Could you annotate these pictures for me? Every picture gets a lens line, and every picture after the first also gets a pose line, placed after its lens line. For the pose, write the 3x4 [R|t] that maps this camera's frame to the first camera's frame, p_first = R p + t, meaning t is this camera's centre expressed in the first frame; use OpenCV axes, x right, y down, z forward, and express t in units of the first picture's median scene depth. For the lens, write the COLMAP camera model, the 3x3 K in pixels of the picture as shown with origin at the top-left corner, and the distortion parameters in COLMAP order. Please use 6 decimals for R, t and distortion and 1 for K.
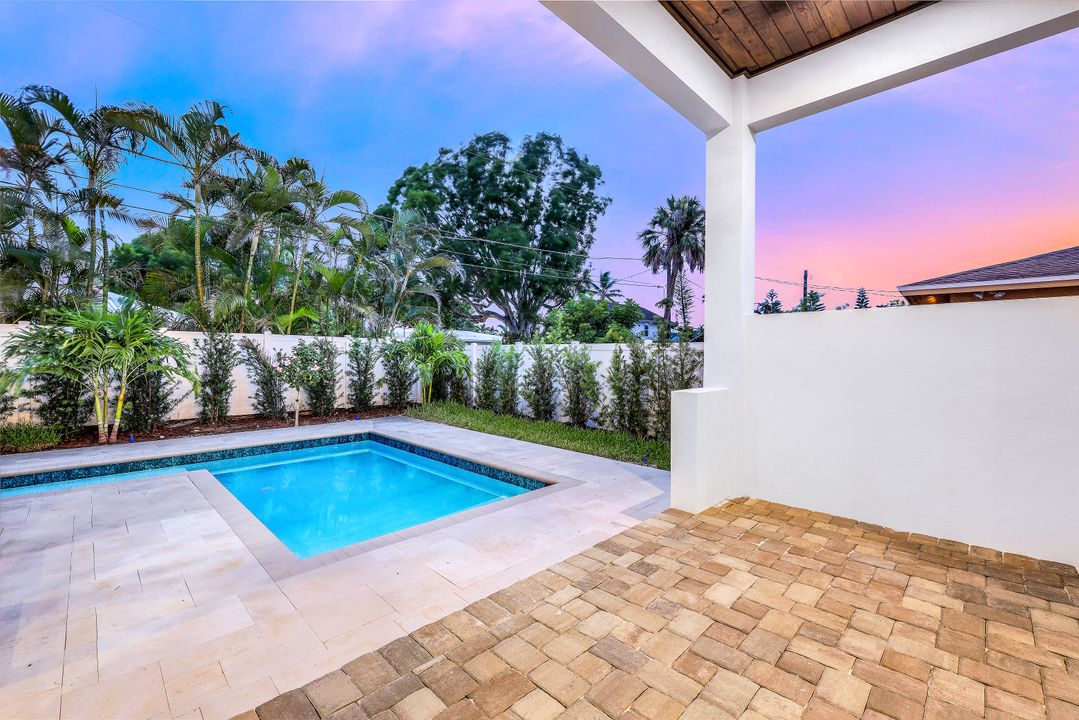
lens RADIAL K [[445.3, 0, 537.0], [0, 445.3, 361.4], [0, 0, 1]] dist [0.000378, -0.000071]
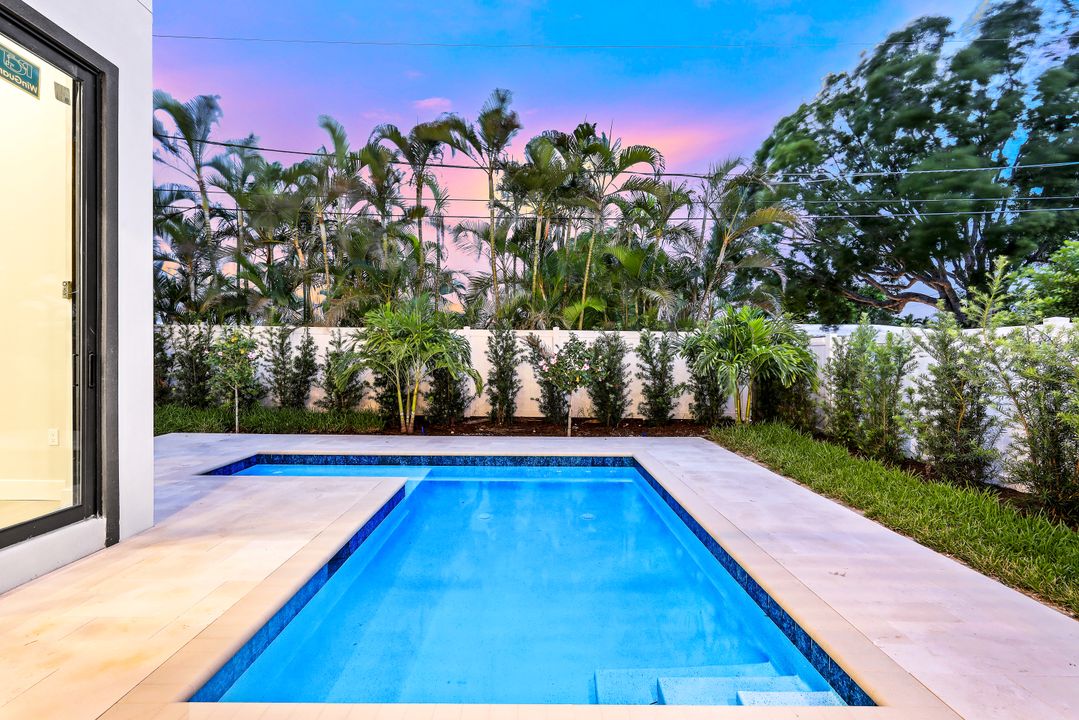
lens RADIAL K [[483.8, 0, 534.0], [0, 483.8, 363.1], [0, 0, 1]] dist [-0.001187, 0.000306]
pose [[0.701867, 0.008105, -0.712262, 0.070329], [-0.012279, 0.999924, -0.000721, 0.008032], [0.712202, 0.009252, 0.701914, 0.313352]]
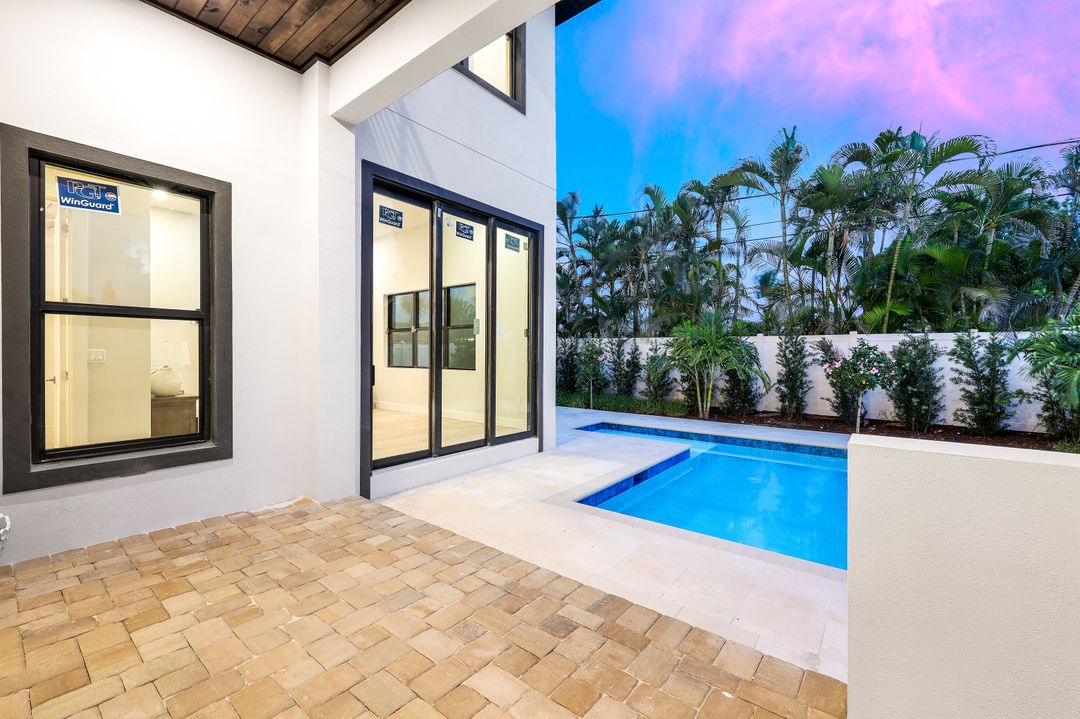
lens RADIAL K [[445.8, 0, 537.5], [0, 445.8, 360.9], [0, 0, 1]] dist [0.000378, -0.000071]
pose [[0.105857, 0.009823, -0.994333, 0.301364], [-0.014860, 0.999855, 0.008296, -0.002730], [0.994270, 0.013897, 0.105988, 0.259820]]
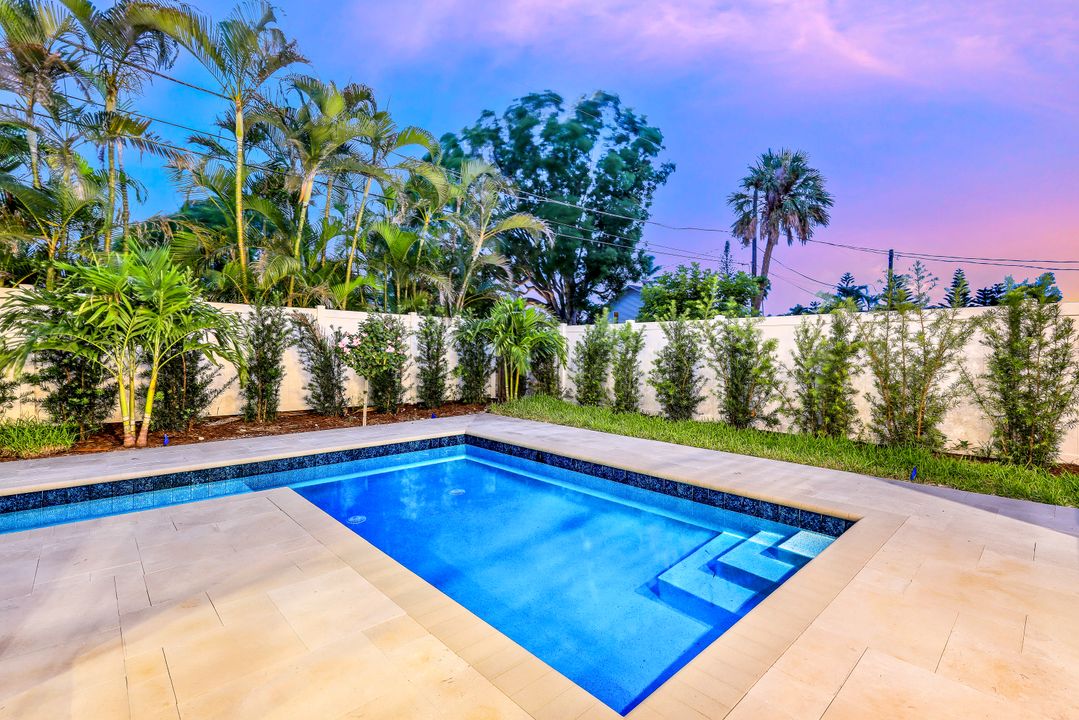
lens RADIAL K [[483.6, 0, 539.5], [0, 483.6, 360.0], [0, 0, 1]] dist [-0.001229, -0.000246]
pose [[0.999199, -0.001090, -0.040004, -0.208436], [0.001215, 0.999994, 0.003106, 0.030647], [0.040001, -0.003152, 0.999195, 0.180219]]
